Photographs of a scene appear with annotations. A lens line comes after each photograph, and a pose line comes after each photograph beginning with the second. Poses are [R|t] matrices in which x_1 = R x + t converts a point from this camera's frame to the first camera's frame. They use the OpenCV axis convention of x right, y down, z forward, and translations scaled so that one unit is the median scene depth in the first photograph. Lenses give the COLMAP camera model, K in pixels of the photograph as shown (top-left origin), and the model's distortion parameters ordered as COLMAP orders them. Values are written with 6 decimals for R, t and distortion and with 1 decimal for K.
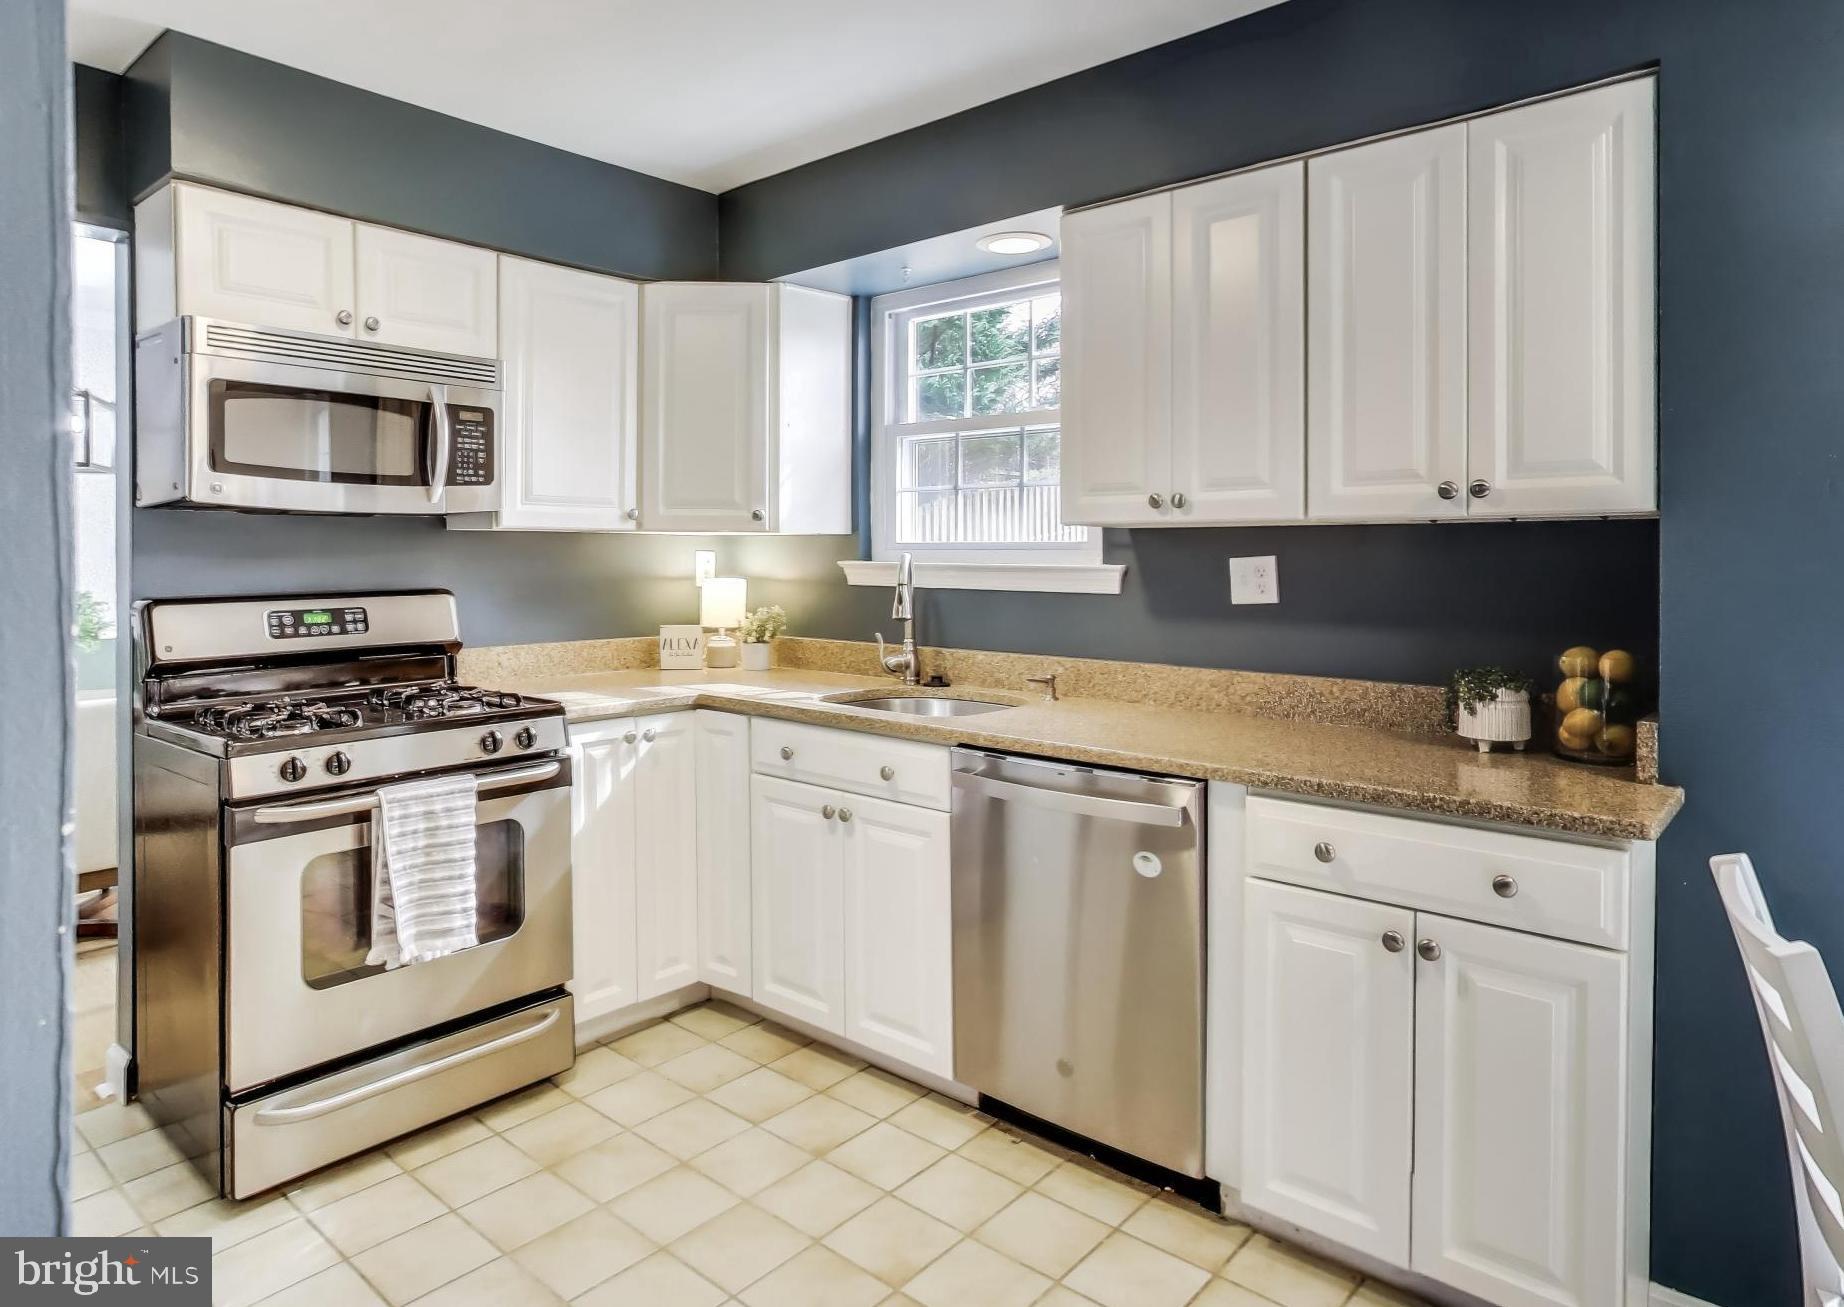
lens RADIAL K [[1041.9, 0, 967.5], [0, 1041.9, 541.7], [0, 0, 1]] dist [-0.042816, 0.010328]
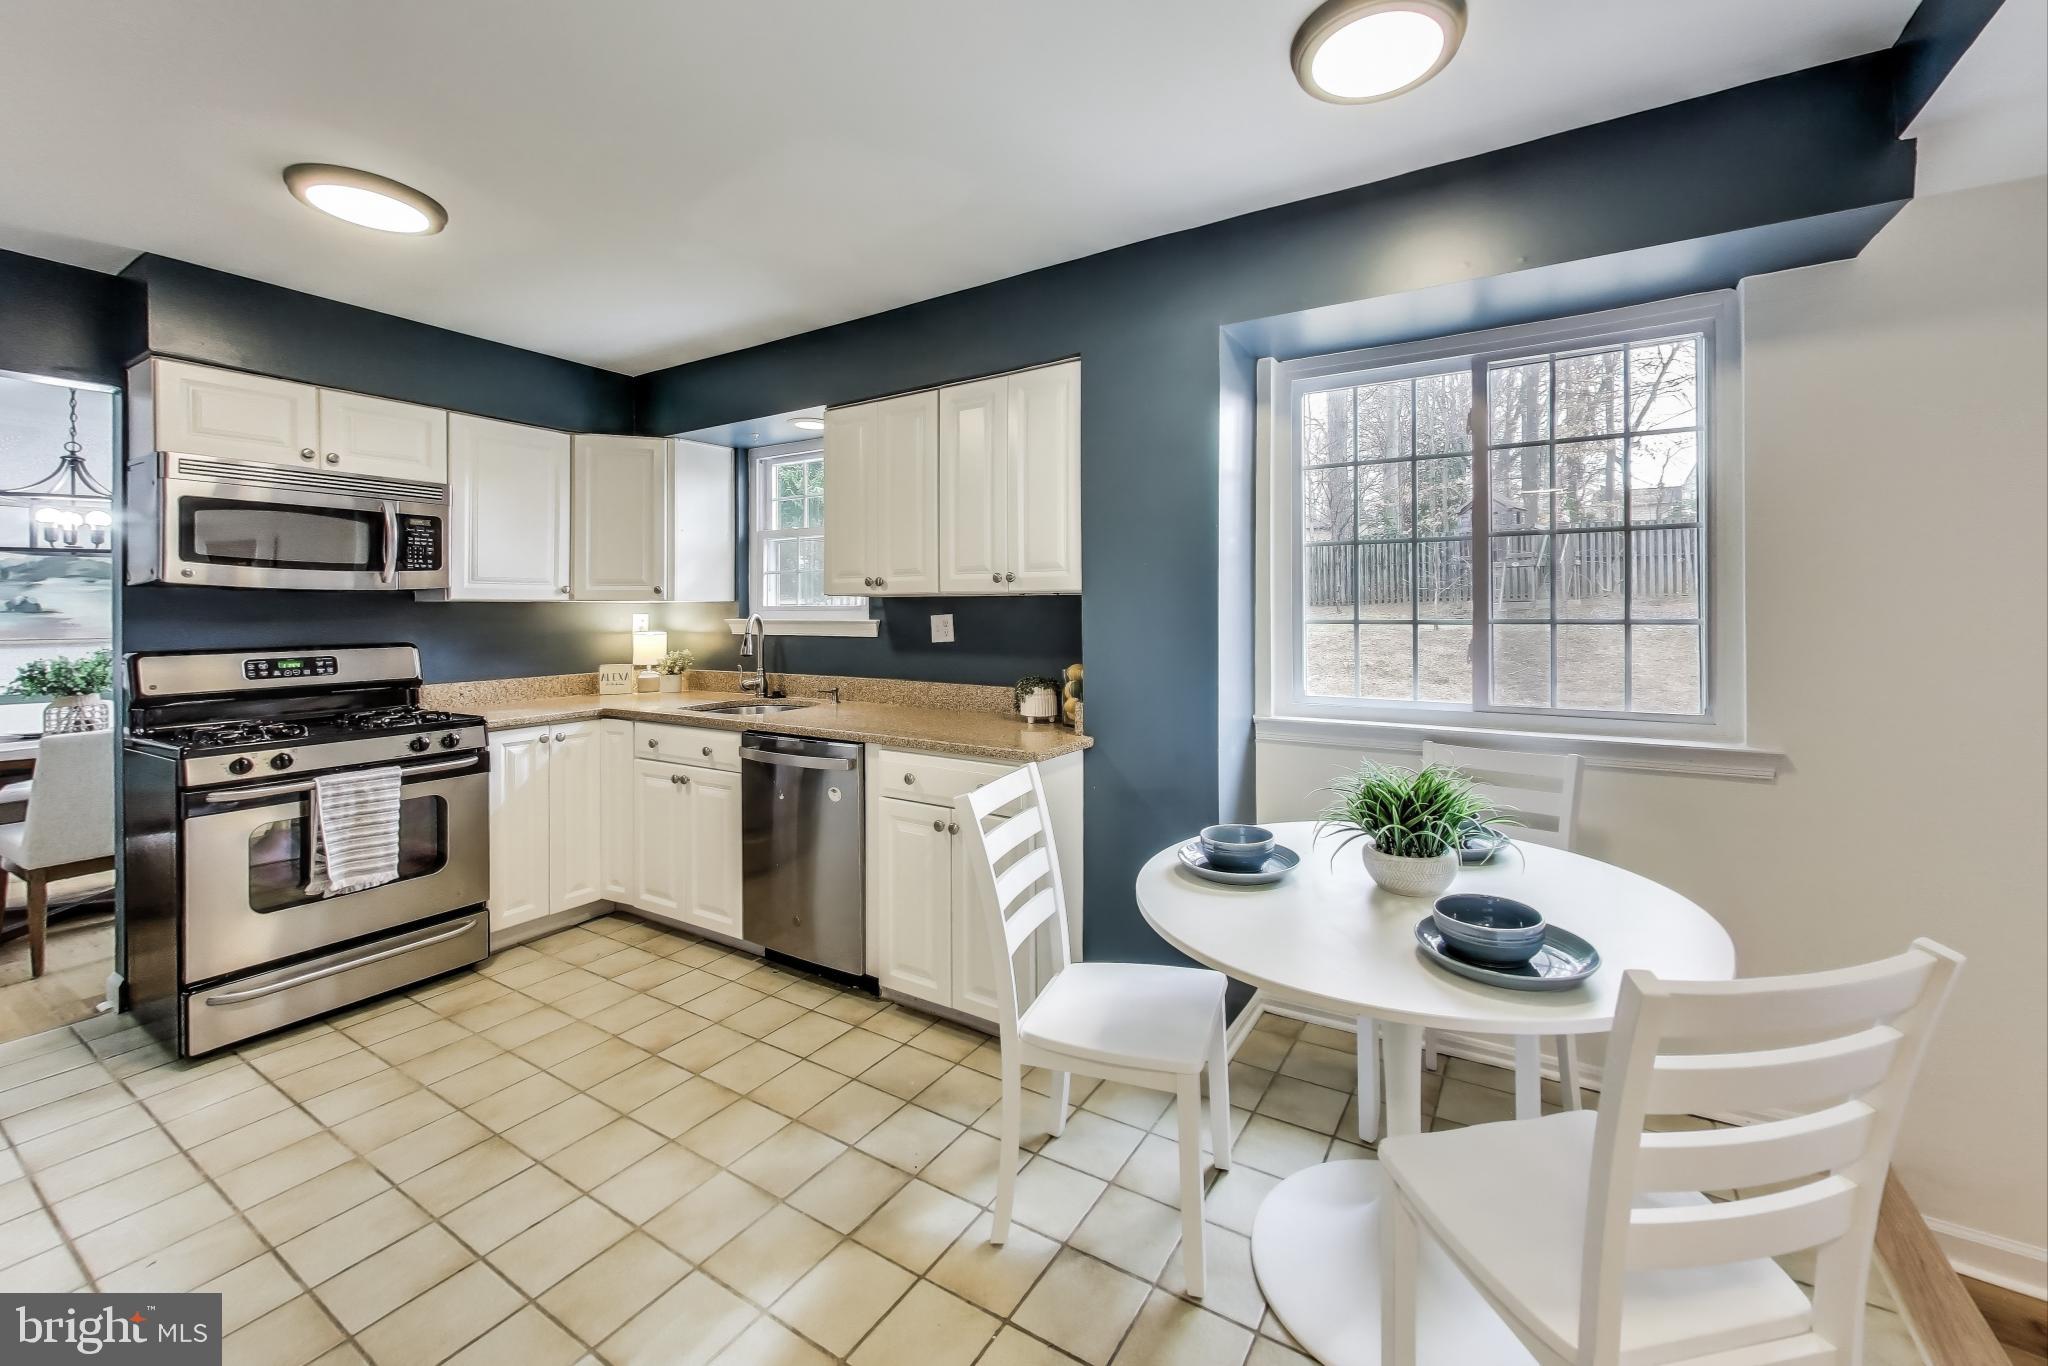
lens RADIAL K [[745.4, 0, 1094.0], [0, 745.4, 594.9], [0, 0, 1]] dist [0.010414, -0.001323]
pose [[0.983174, -0.003014, 0.182648, 0.276434], [0.004519, 0.999959, -0.007823, -0.008244], [-0.182617, 0.008517, 0.983147, -0.233950]]
